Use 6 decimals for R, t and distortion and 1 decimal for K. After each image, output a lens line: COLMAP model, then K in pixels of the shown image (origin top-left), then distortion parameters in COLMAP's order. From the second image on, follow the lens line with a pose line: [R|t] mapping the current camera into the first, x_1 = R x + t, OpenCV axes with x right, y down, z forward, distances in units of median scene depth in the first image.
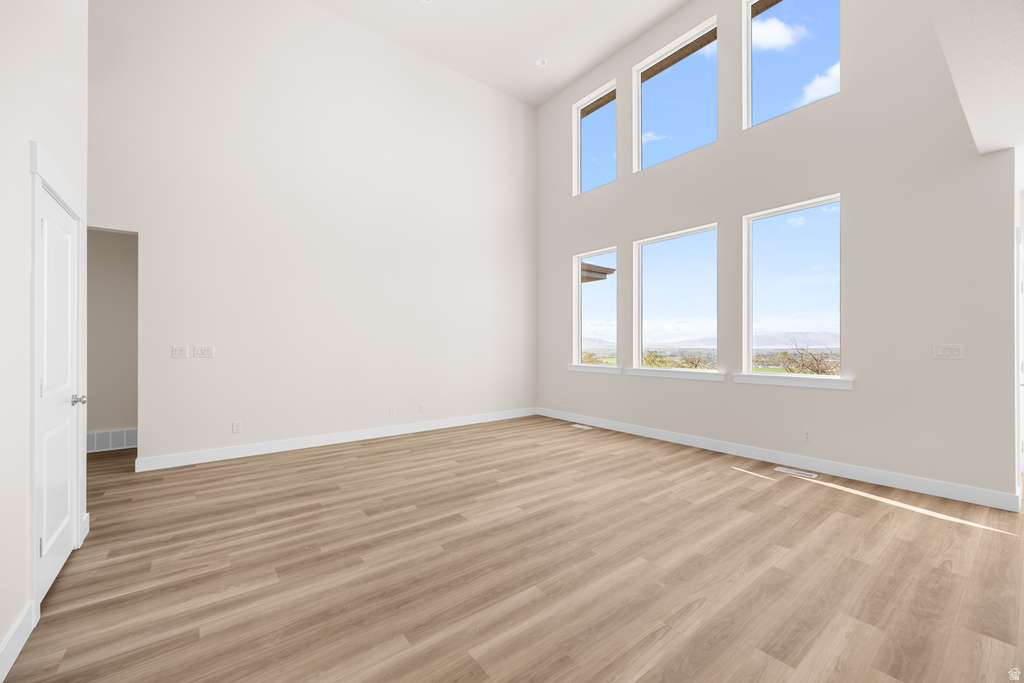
lens RADIAL K [[411.6, 0, 511.3], [0, 411.6, 341.8], [0, 0, 1]] dist [-0.002218, -0.000027]
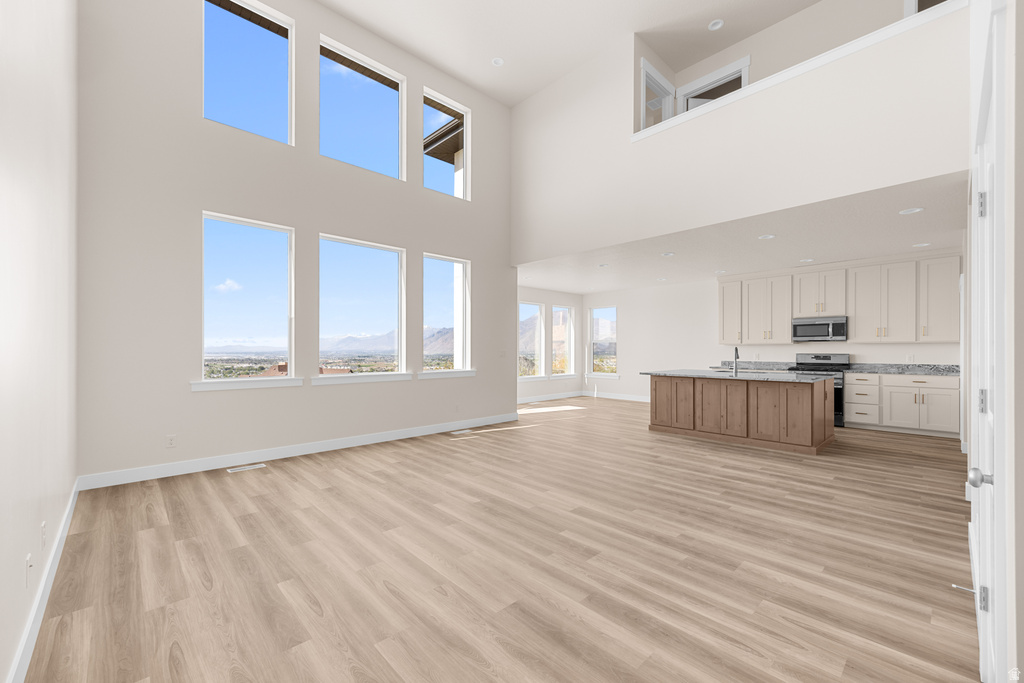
lens RADIAL K [[411.6, 0, 513.5], [0, 411.6, 344.6], [0, 0, 1]] dist [-0.002218, -0.000027]
pose [[-0.100591, 0.013429, 0.994837, -1.286838], [-0.002267, 0.999903, -0.013727, 0.007759], [-0.994925, -0.003636, -0.100551, 1.380020]]
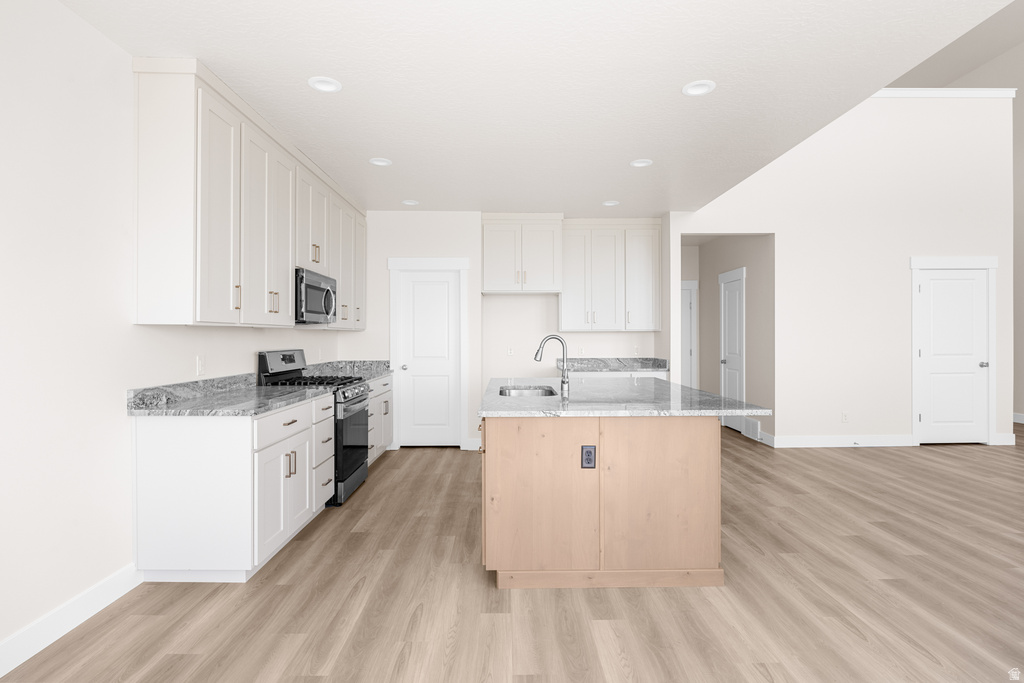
lens RADIAL K [[539.8, 0, 510.1], [0, 539.8, 338.7], [0, 0, 1]] dist [-0.012552, -0.000345]
pose [[-0.603940, 0.008973, -0.796979, 1.968326], [0.009675, 0.999945, 0.003926, -0.009428], [0.796971, -0.005340, -0.603994, 0.669823]]
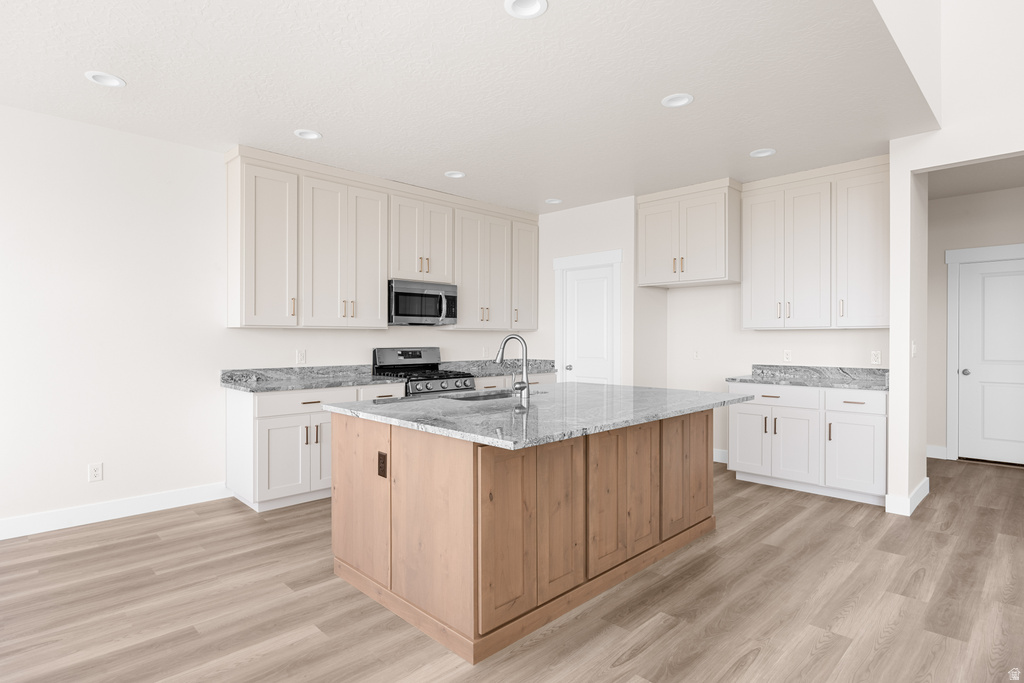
lens RADIAL K [[539.8, 0, 507.4], [0, 539.8, 343.2], [0, 0, 1]] dist [-0.012552, -0.000345]
pose [[-0.993489, 0.005866, -0.113780, 0.953846], [0.005261, 0.999970, 0.005614, 0.000892], [0.113810, 0.004979, -0.993490, 1.143337]]
